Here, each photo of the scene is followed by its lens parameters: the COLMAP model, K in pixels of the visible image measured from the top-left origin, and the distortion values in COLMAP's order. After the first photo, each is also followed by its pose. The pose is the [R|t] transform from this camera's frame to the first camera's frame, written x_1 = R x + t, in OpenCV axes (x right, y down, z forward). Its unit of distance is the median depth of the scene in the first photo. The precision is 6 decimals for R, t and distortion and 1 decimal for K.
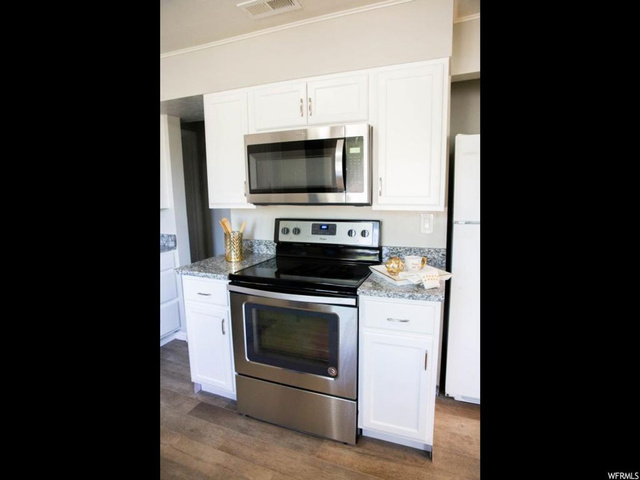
lens RADIAL K [[323.0, 0, 319.7], [0, 323.0, 243.1], [0, 0, 1]] dist [-0.027948, 0.000492]
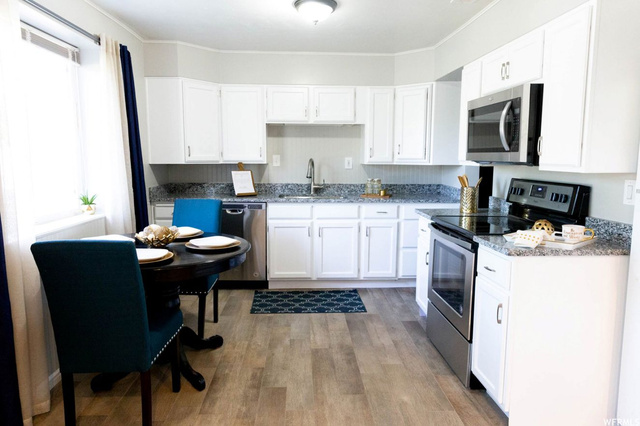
lens RADIAL K [[439.1, 0, 320.0], [0, 439.1, 213.0], [0, 0, 1]] dist [-0.001449, -0.000181]
pose [[0.417379, 0.130251, -0.899349, 1.049587], [-0.144872, 0.986554, 0.075647, 0.016773], [0.897110, 0.098717, 0.430637, -0.117010]]
